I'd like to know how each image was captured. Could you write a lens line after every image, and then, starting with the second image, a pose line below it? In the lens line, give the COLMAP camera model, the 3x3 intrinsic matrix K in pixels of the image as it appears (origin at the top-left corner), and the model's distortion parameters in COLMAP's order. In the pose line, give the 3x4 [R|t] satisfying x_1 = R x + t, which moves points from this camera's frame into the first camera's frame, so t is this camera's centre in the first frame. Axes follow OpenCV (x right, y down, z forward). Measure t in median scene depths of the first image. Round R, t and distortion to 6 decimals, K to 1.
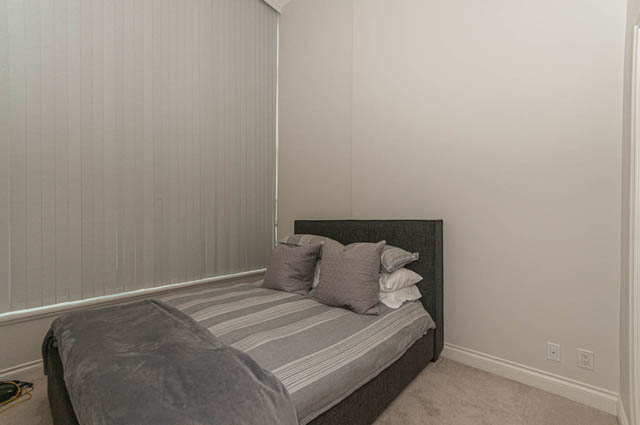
lens RADIAL K [[282.2, 0, 320.6], [0, 282.2, 214.6], [0, 0, 1]] dist [0.003989, -0.001373]
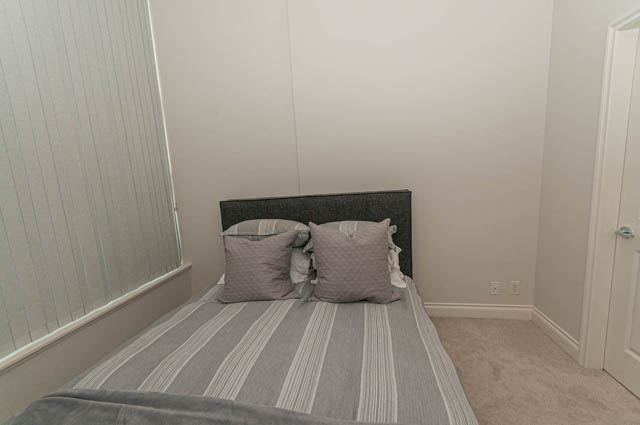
lens RADIAL K [[282.2, 0, 319.6], [0, 282.2, 216.7], [0, 0, 1]] dist [0.003989, -0.001373]
pose [[0.835536, -0.123093, 0.535470, -0.393003], [0.049383, 0.987461, 0.149940, -0.054590], [-0.547212, -0.098837, 0.831138, 0.319838]]
